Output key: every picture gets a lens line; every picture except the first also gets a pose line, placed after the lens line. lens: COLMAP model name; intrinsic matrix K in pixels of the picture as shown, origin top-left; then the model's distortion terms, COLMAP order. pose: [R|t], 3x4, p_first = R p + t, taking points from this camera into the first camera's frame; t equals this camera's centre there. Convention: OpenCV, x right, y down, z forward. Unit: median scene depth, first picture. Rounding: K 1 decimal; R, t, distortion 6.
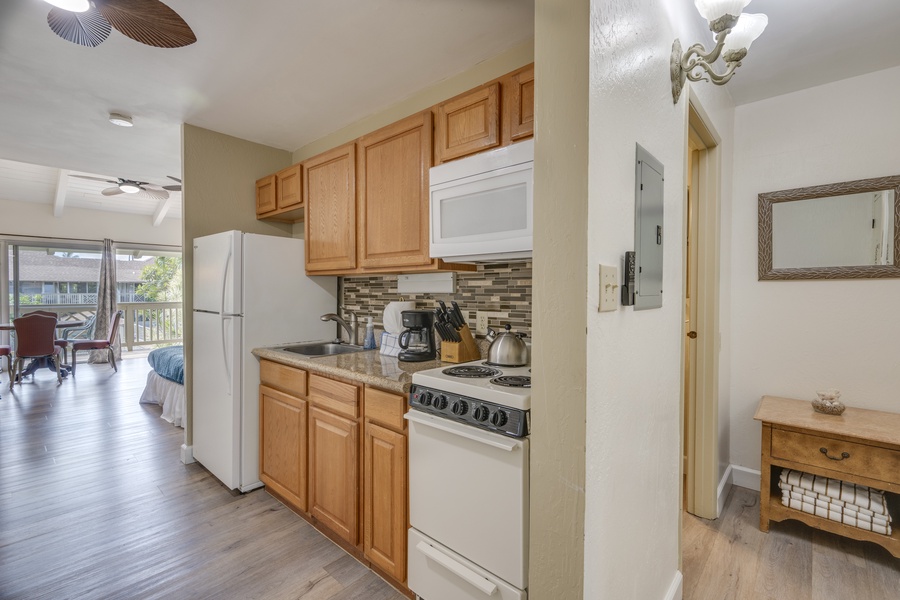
lens RADIAL K [[400.6, 0, 449.1], [0, 400.6, 296.8], [0, 0, 1]] dist [0.016720, -0.000484]
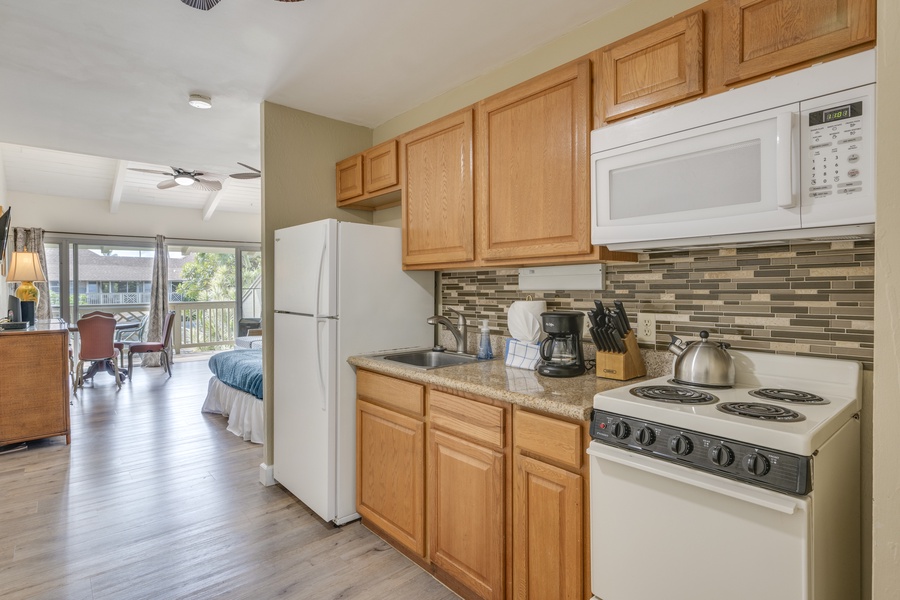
lens RADIAL K [[456.7, 0, 445.4], [0, 456.7, 289.2], [0, 0, 1]] dist [0.012614, -0.000193]
pose [[0.992906, -0.006999, -0.118692, -0.166406], [0.005659, 0.999916, -0.011622, -0.001740], [0.118763, 0.010868, 0.992863, 0.059502]]
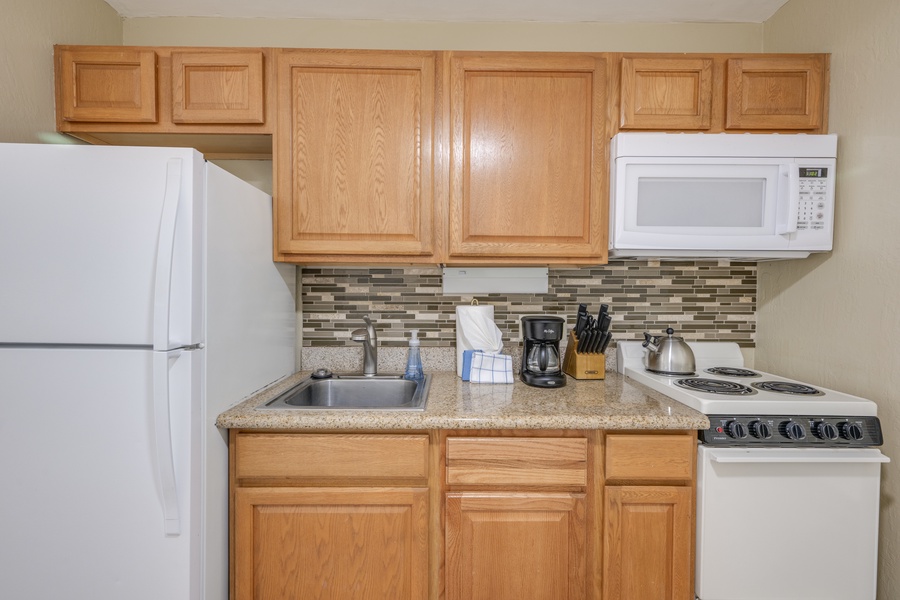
lens RADIAL K [[384.9, 0, 445.5], [0, 384.9, 298.5], [0, 0, 1]] dist [0.008308, -0.001282]
pose [[0.737199, -0.013996, 0.675531, -0.587241], [0.005449, 0.999876, 0.014768, -0.010213], [-0.675654, -0.007206, 0.737184, 0.495156]]
